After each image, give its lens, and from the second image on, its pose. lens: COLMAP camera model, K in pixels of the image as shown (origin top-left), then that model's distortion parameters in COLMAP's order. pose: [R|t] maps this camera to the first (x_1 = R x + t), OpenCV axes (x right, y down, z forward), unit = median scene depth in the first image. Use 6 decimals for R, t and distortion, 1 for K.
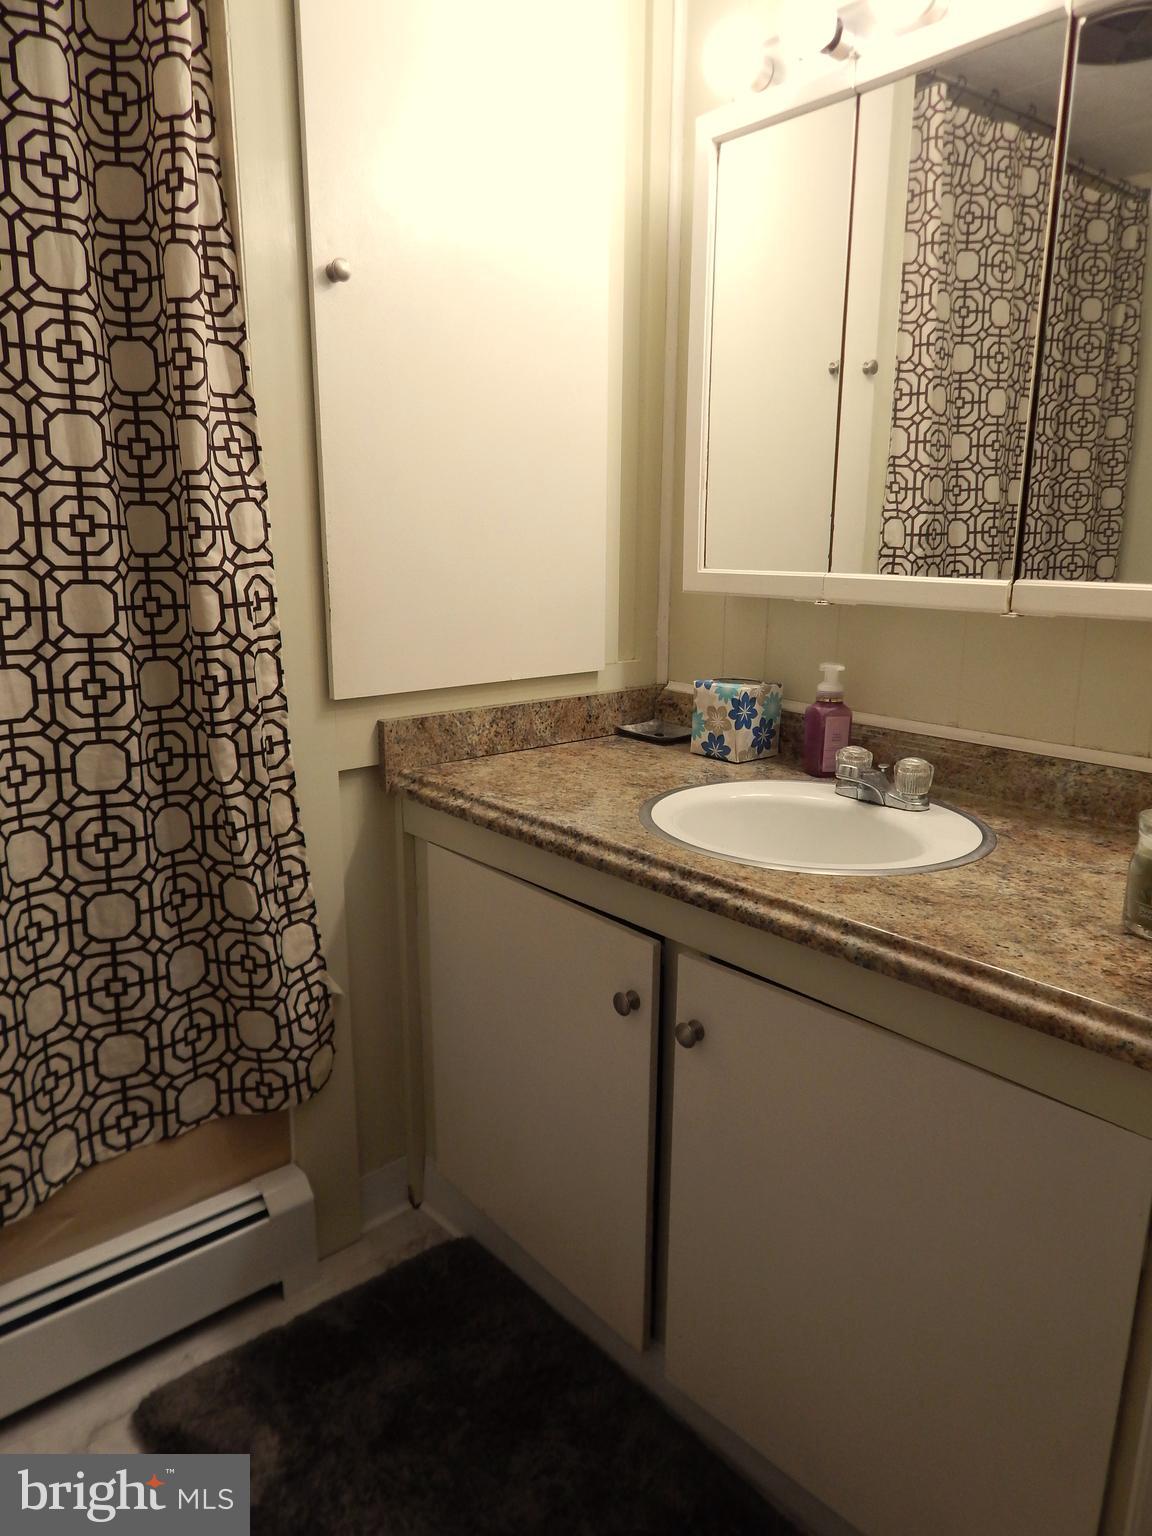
lens RADIAL K [[1012.5, 0, 577.6], [0, 1012.5, 771.7], [0, 0, 1]] dist [0.014314, -0.014126]
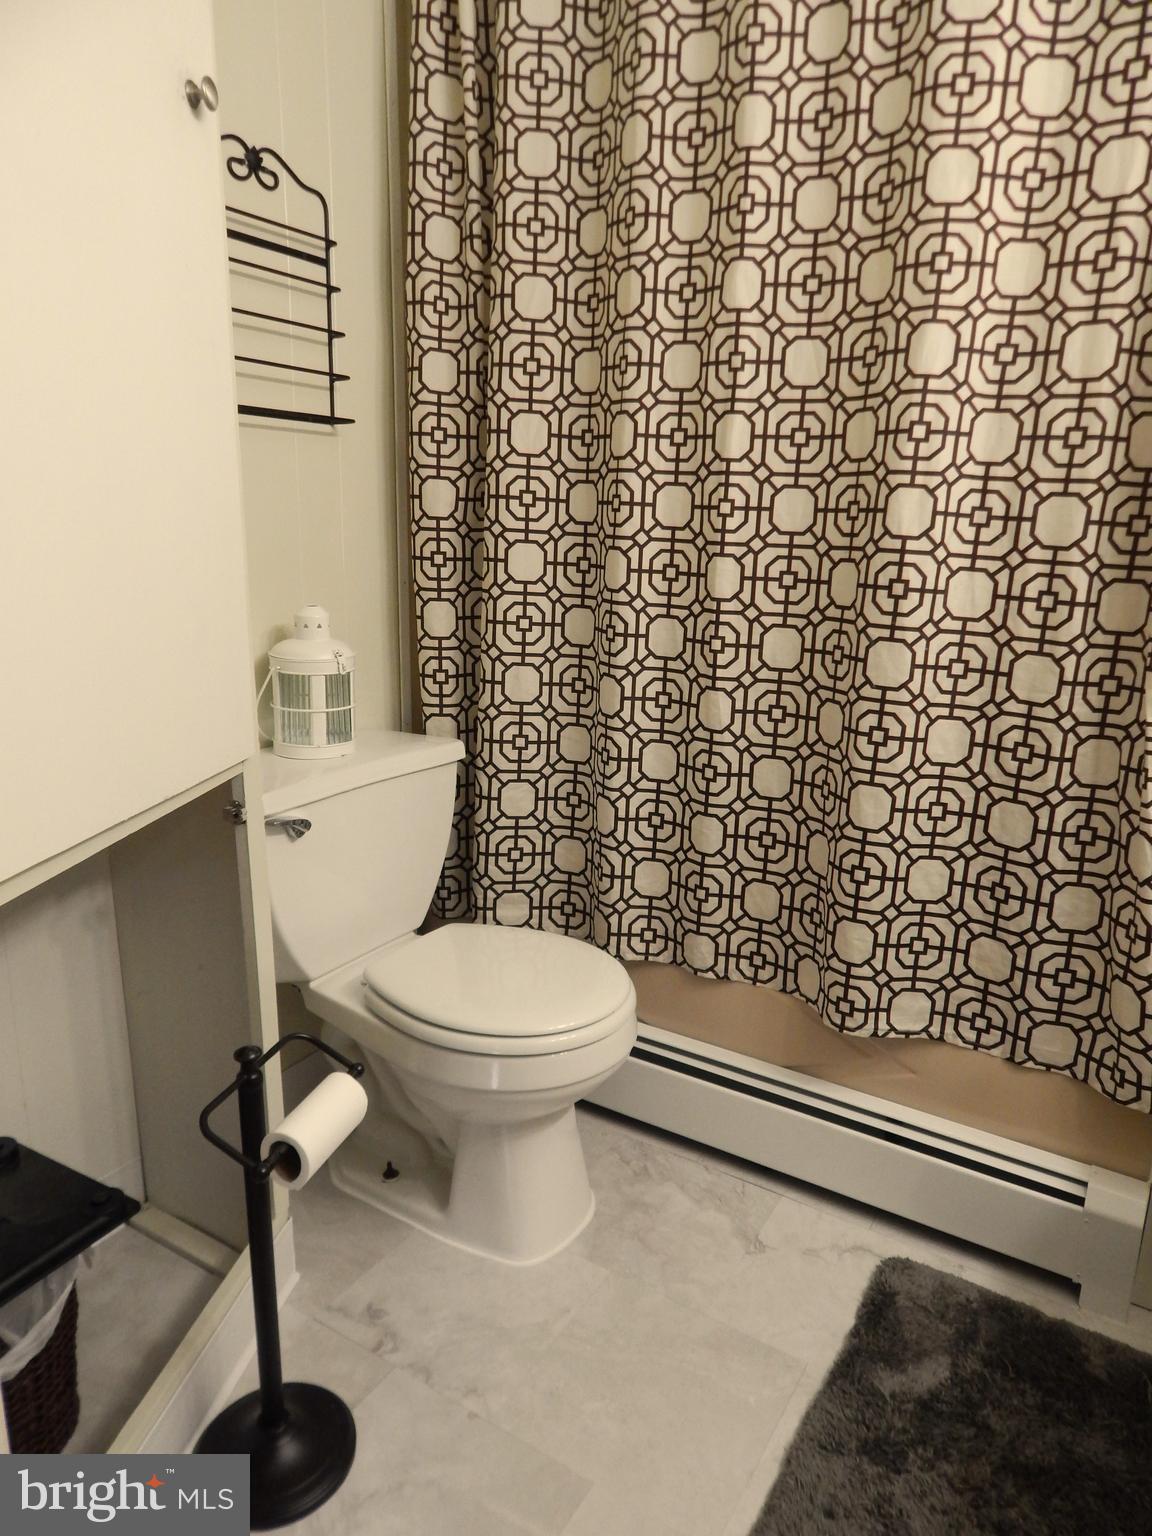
lens RADIAL K [[1012.5, 0, 577.2], [0, 1012.5, 767.2], [0, 0, 1]] dist [0.014314, -0.014126]
pose [[0.290879, 0.241971, -0.925656, 0.363125], [-0.237292, 0.955508, 0.175207, 0.011127], [0.926867, 0.168686, 0.335355, 0.242271]]
